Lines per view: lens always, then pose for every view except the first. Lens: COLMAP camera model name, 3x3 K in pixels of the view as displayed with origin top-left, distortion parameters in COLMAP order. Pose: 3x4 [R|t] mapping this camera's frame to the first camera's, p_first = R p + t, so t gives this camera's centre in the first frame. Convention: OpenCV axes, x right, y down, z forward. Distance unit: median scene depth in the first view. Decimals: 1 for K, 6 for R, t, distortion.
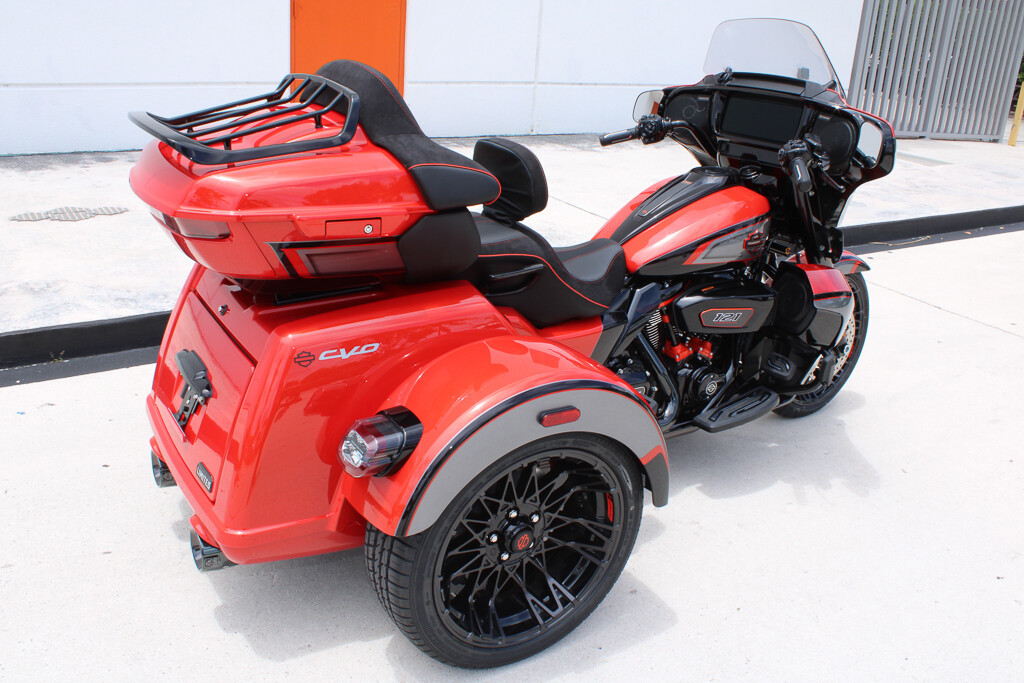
lens RADIAL K [[898.9, 0, 505.7], [0, 898.9, 339.1], [0, 0, 1]] dist [-0.110785, 0.080268]
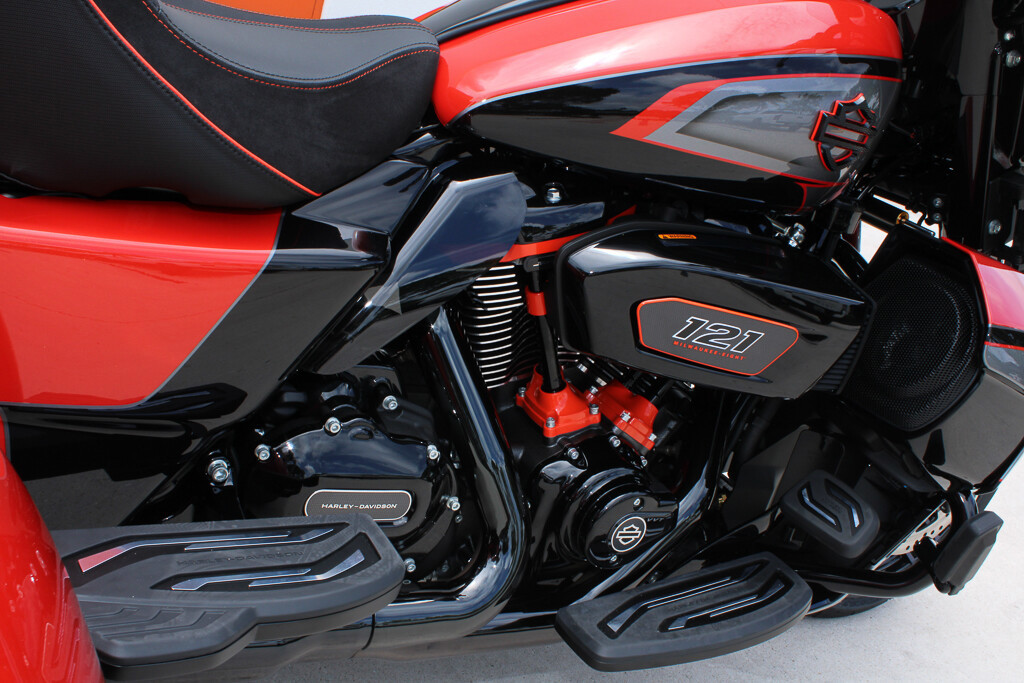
lens RADIAL K [[1025.5, 0, 509.0], [0, 1025.5, 346.3], [0, 0, 1]] dist [-0.096328, 0.000000]
pose [[0.975672, 0.216742, 0.032970, 0.156861], [-0.215403, 0.975710, -0.039892, 0.010147], [-0.040816, 0.031819, 0.998660, 0.609028]]
